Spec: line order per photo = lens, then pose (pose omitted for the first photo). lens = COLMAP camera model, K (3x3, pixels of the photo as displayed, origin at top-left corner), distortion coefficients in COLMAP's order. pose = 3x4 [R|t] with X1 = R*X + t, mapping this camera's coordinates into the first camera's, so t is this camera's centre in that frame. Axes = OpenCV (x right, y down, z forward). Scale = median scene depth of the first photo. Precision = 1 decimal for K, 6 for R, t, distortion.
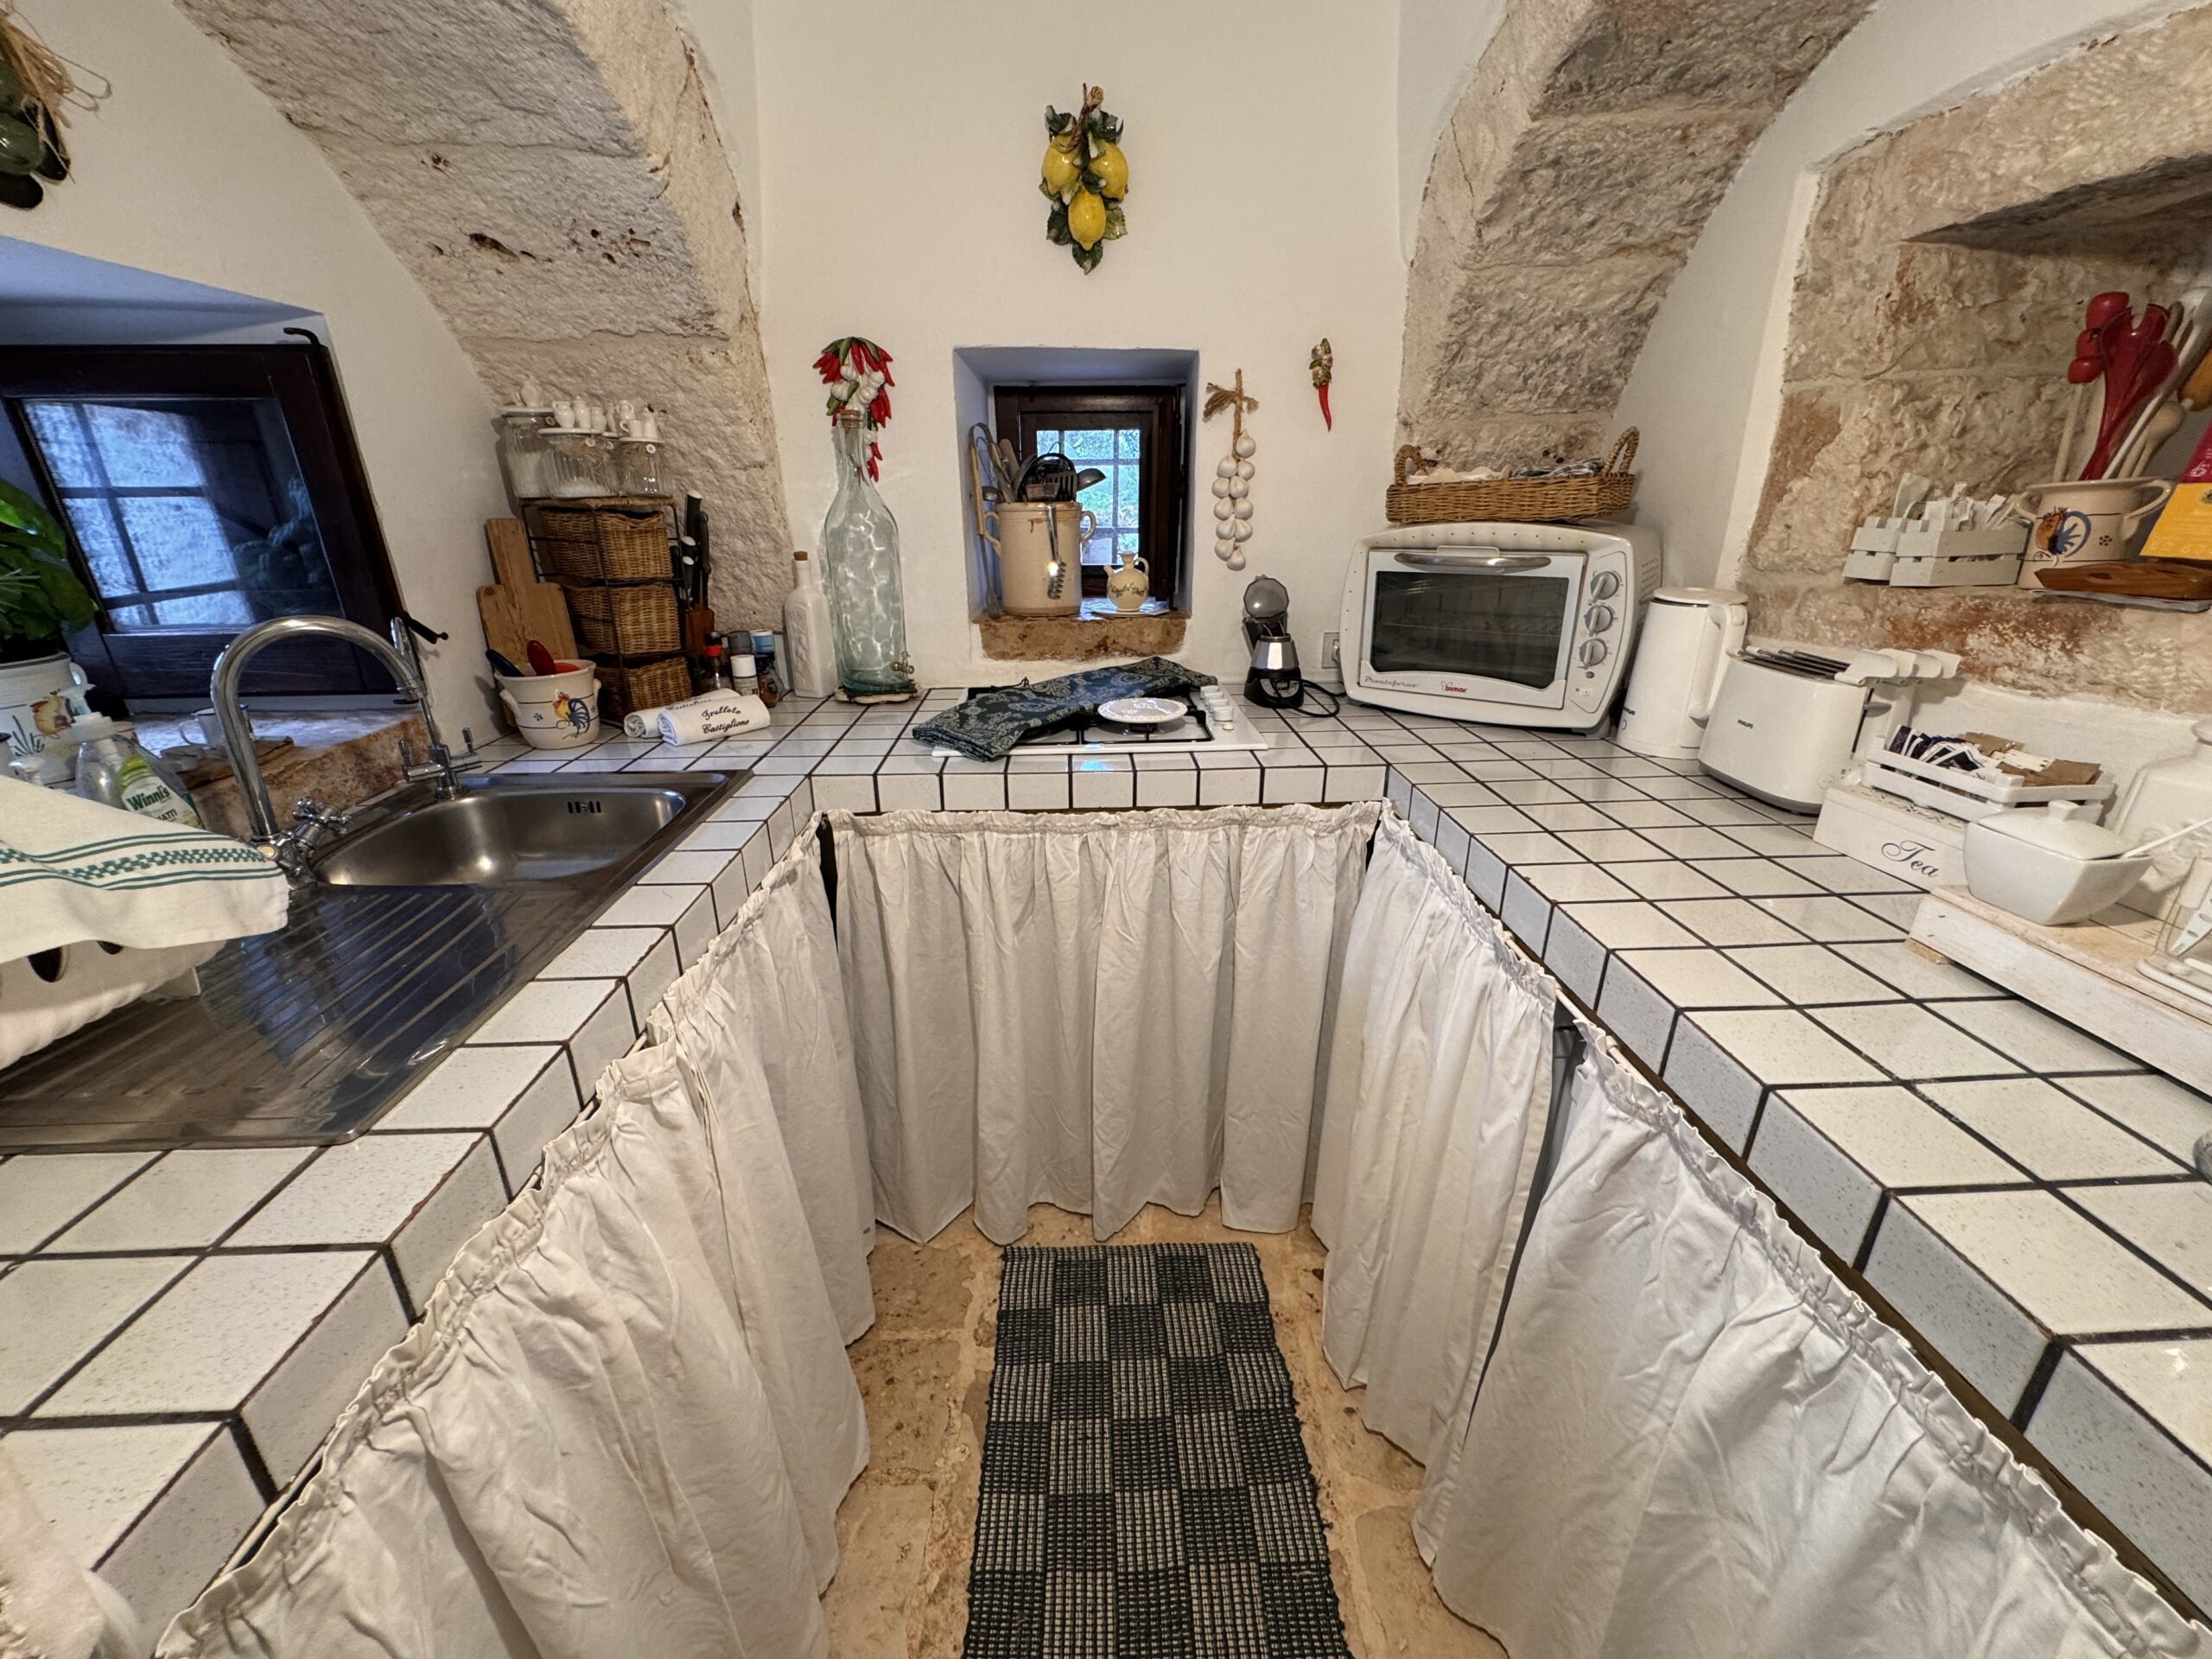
lens RADIAL K [[883.1, 0, 1106.0], [0, 883.1, 829.5], [0, 0, 1]] dist [-0.001299, -0.000060]
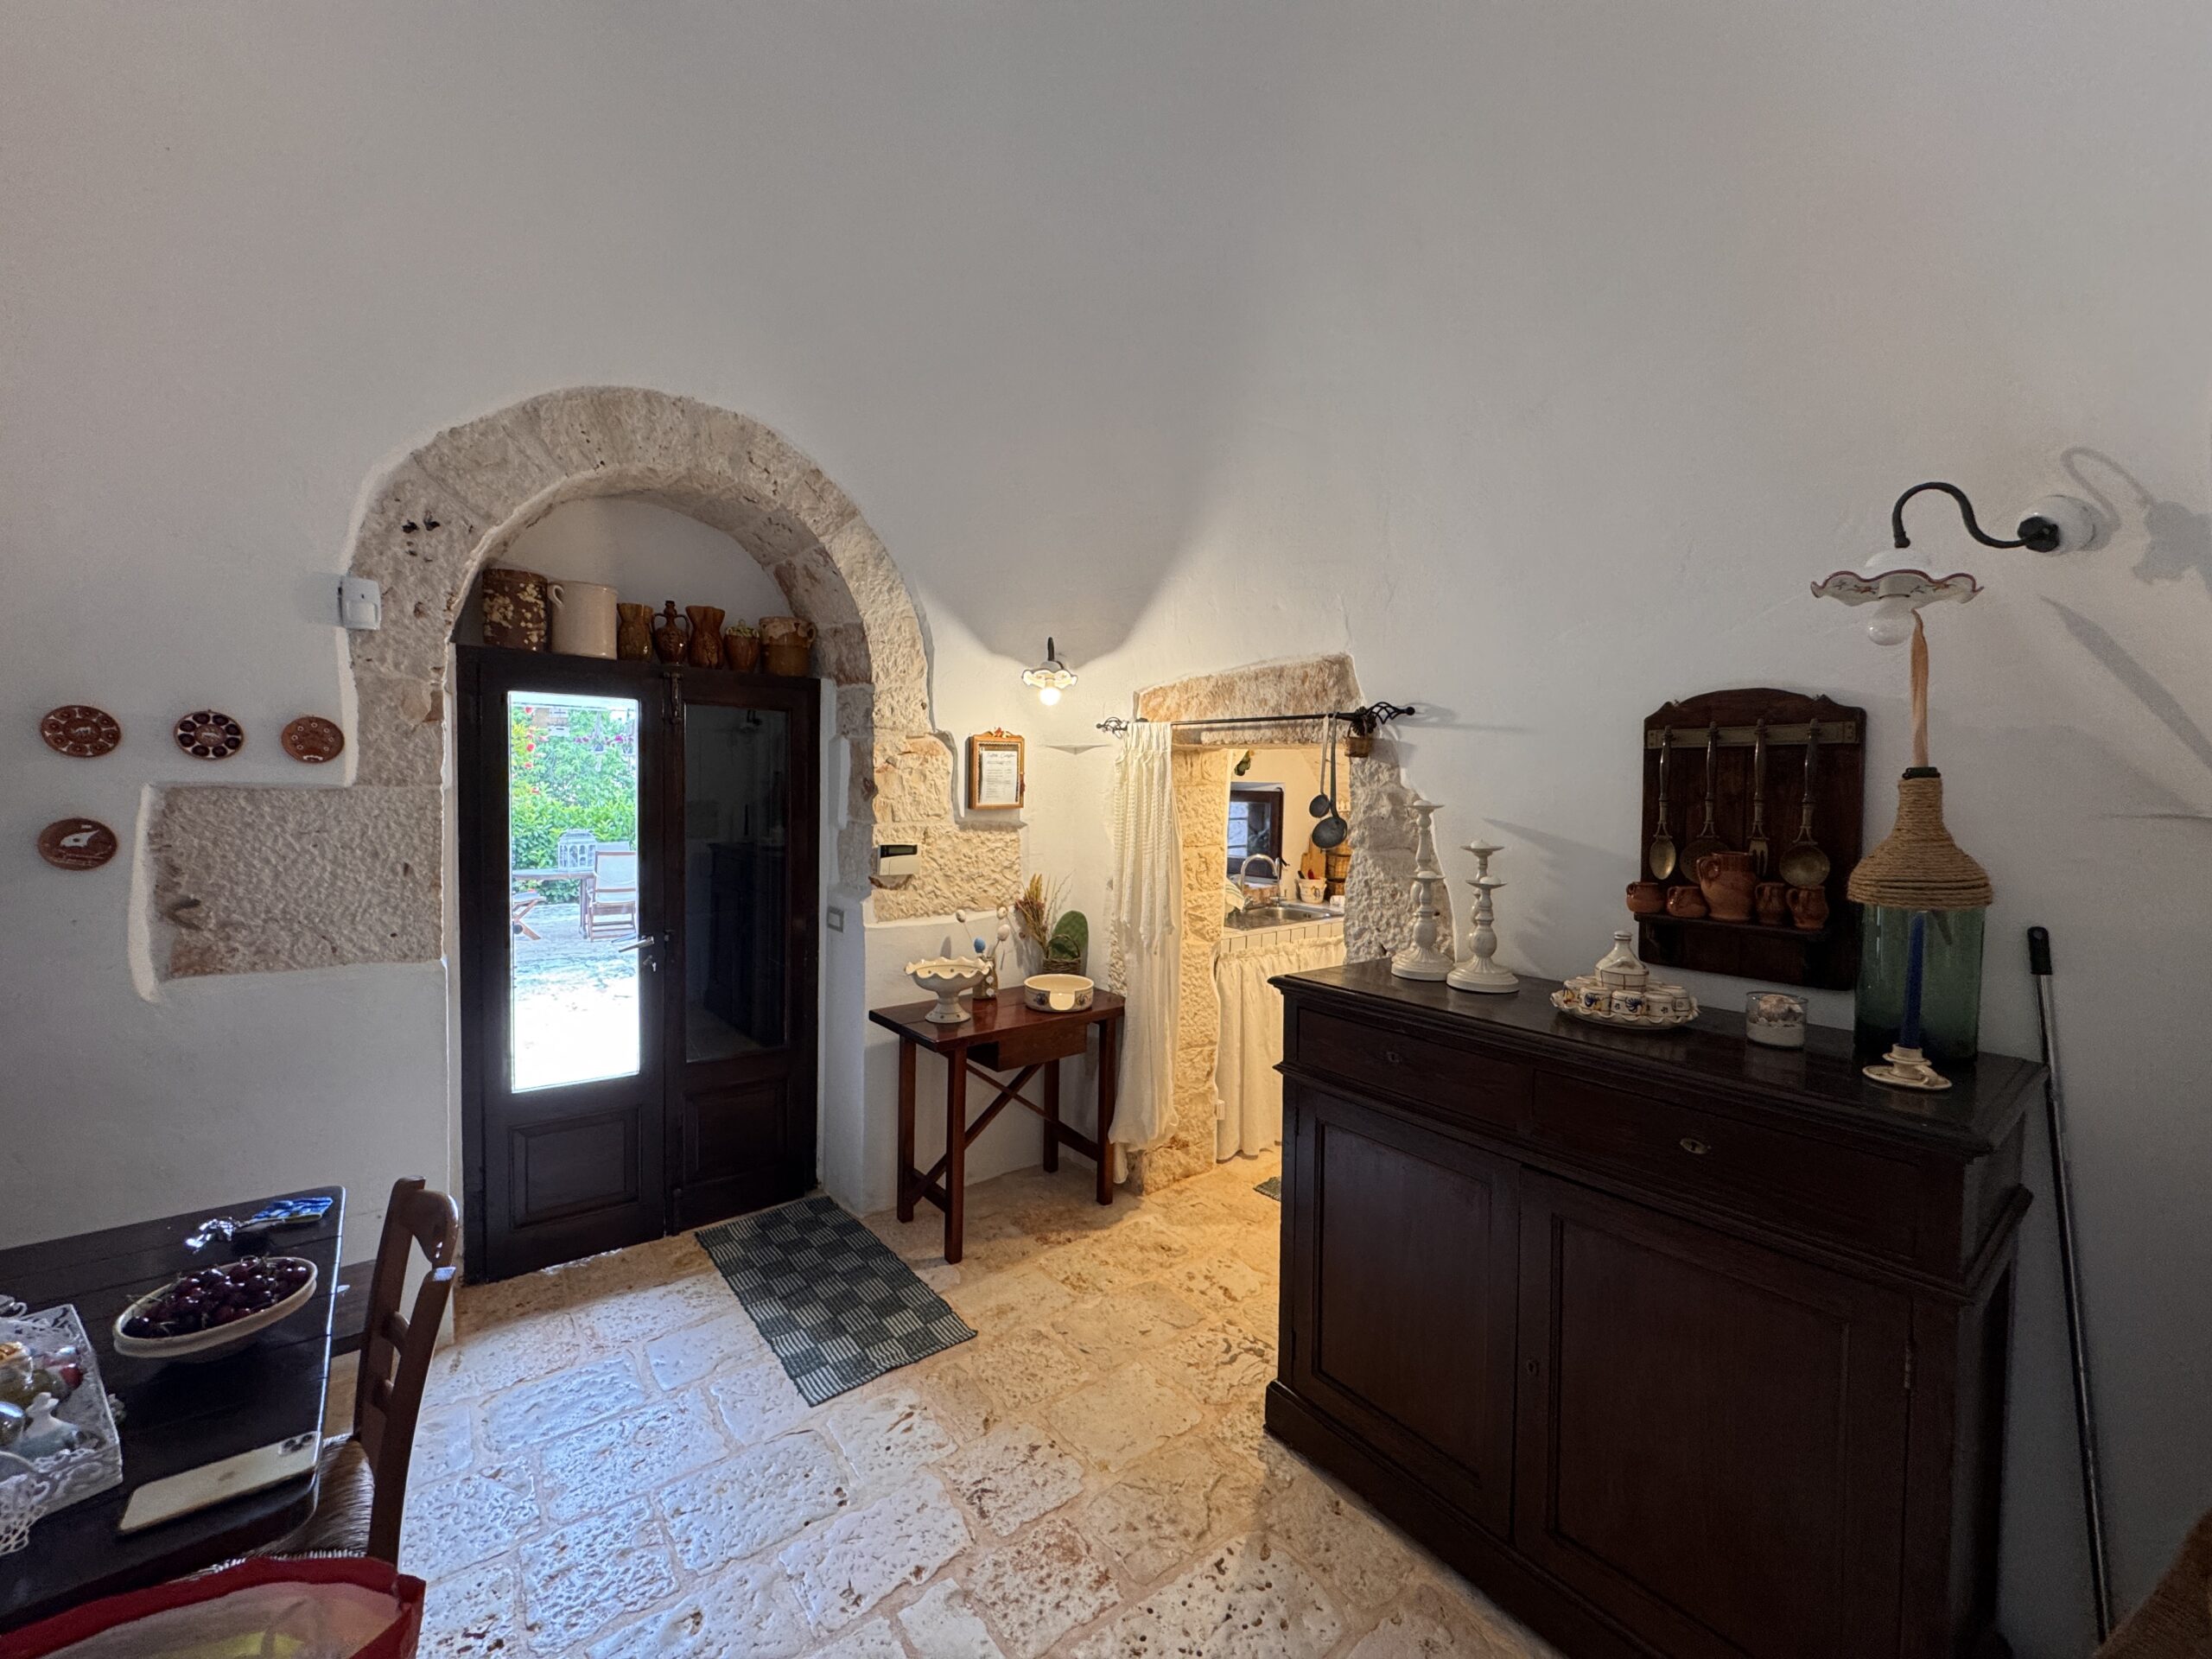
lens RADIAL K [[883.1, 0, 1106.0], [0, 883.1, 829.5], [0, 0, 1]] dist [-0.001299, -0.000060]
pose [[0.616452, 0.062855, -0.784880, 1.453321], [-0.288740, 0.945414, -0.151068, 0.362649], [0.732541, 0.319753, 0.600951, -1.585120]]
